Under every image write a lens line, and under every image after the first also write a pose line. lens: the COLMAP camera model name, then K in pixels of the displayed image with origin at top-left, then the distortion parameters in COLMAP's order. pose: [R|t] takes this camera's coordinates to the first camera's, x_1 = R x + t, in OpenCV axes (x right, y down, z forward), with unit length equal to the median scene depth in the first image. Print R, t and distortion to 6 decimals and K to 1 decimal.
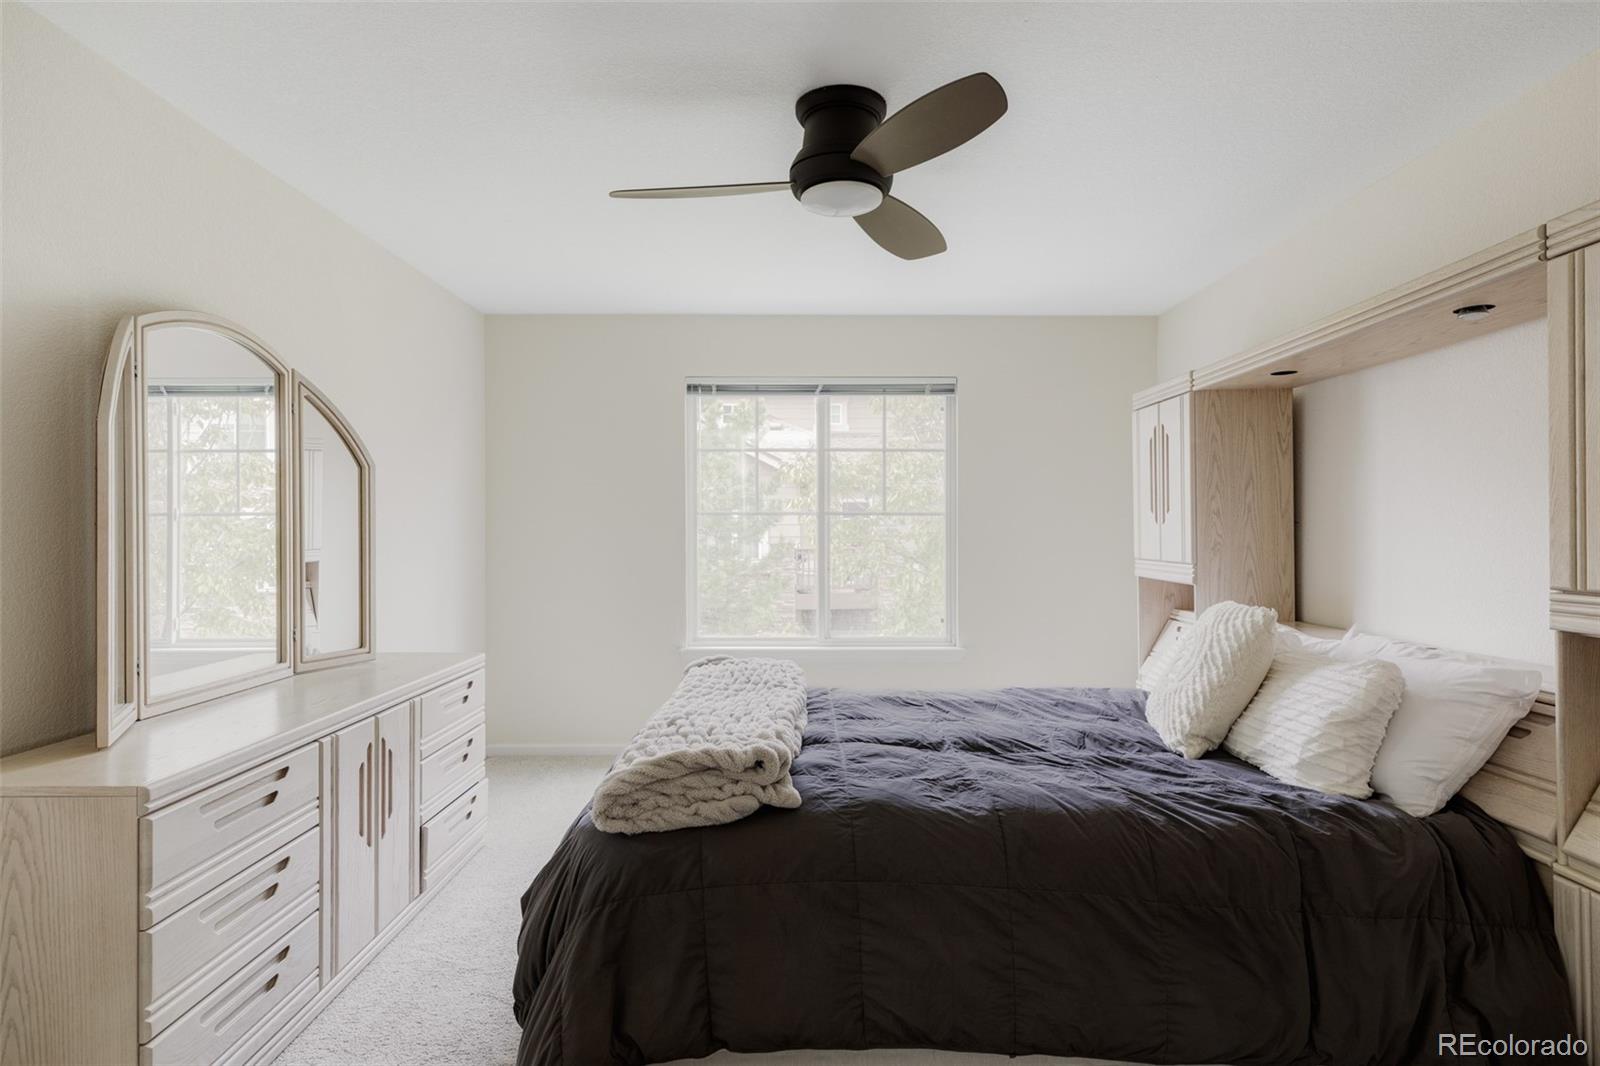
lens RADIAL K [[897.2, 0, 796.1], [0, 897.2, 533.9], [0, 0, 1]] dist [0.012558, -0.002239]
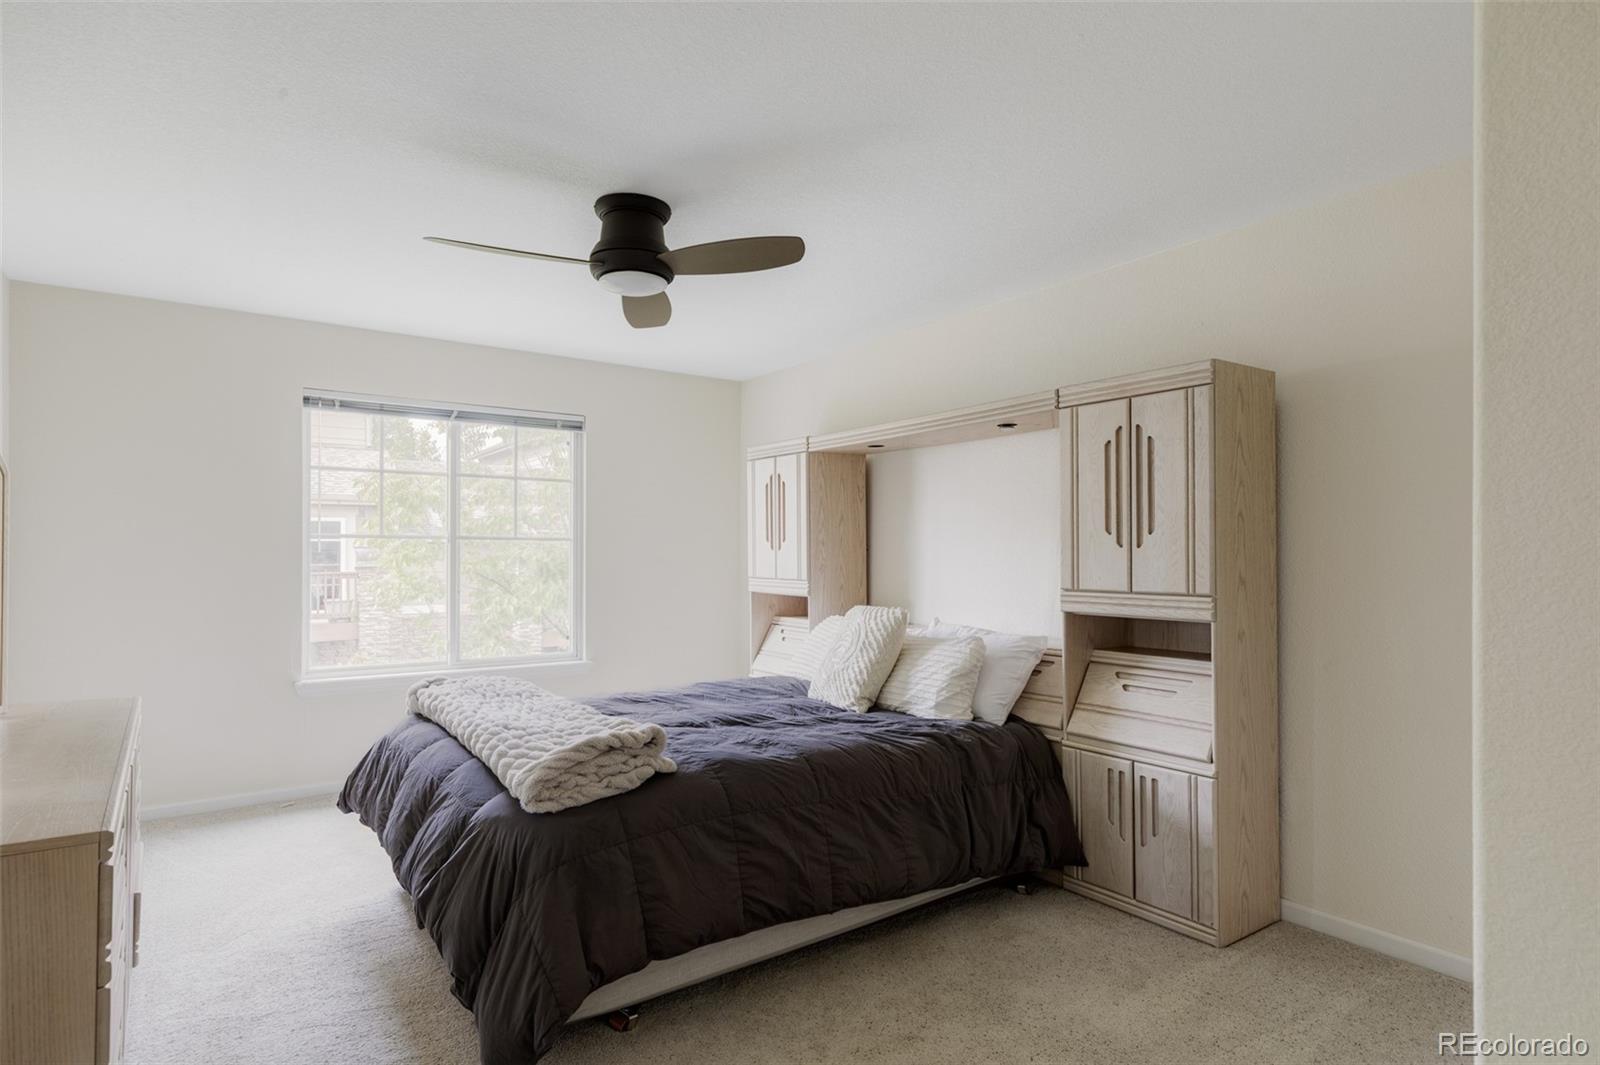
lens RADIAL K [[897.2, 0, 835.0], [0, 897.2, 542.9], [0, 0, 1]] dist [0.012558, -0.002239]
pose [[0.804757, 0.009571, 0.593527, -0.527541], [-0.000666, 0.999884, -0.015220, -0.003835], [-0.593604, 0.011853, 0.804670, -0.161891]]
